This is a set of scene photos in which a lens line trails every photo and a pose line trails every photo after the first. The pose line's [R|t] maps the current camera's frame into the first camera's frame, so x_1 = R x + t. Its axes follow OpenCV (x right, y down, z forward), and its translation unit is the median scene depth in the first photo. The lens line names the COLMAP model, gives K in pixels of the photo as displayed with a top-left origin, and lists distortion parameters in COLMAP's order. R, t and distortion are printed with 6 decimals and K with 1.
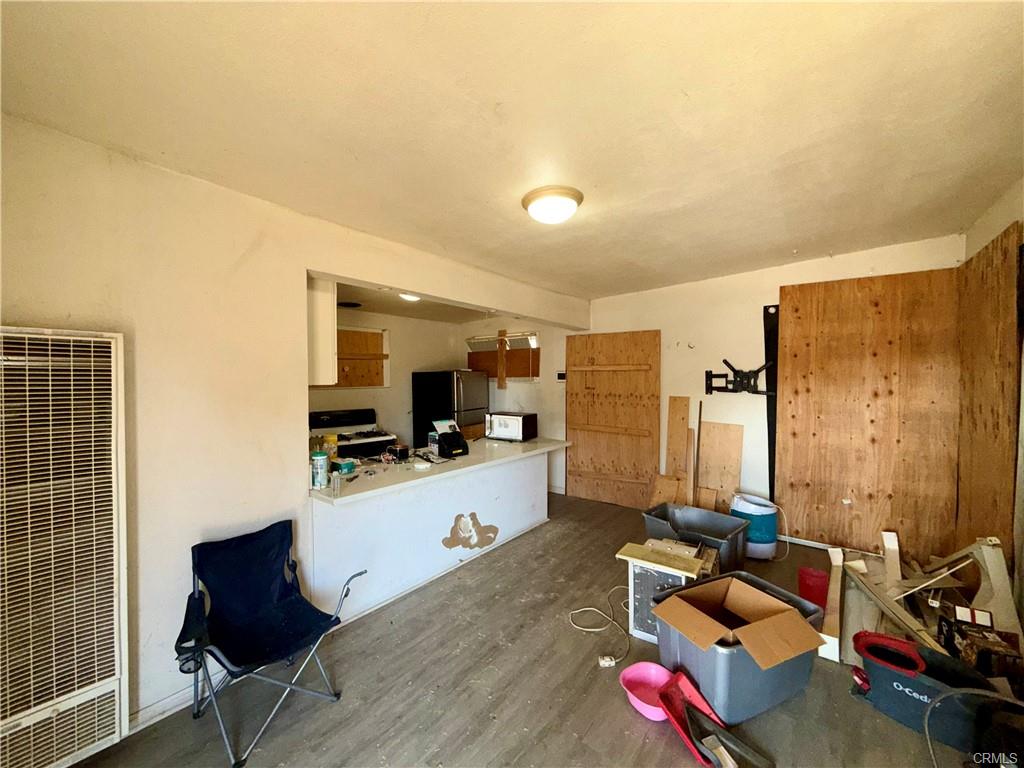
lens RADIAL K [[407.7, 0, 511.0], [0, 407.7, 384.4], [0, 0, 1]] dist [0.000194, -0.000163]
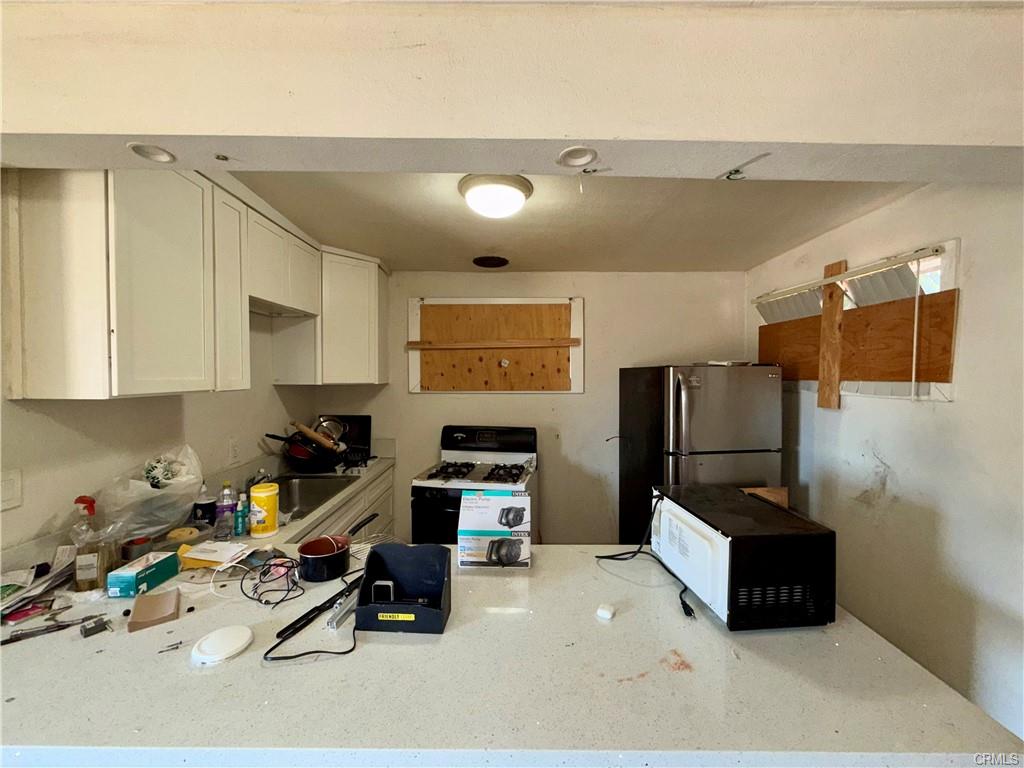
lens RADIAL K [[407.7, 0, 512.2], [0, 407.7, 383.2], [0, 0, 1]] dist [0.000194, -0.000163]
pose [[0.611031, 0.030203, -0.791031, 0.111500], [-0.017147, 0.999542, 0.024919, -0.020133], [0.791421, -0.001663, 0.611269, 0.536113]]
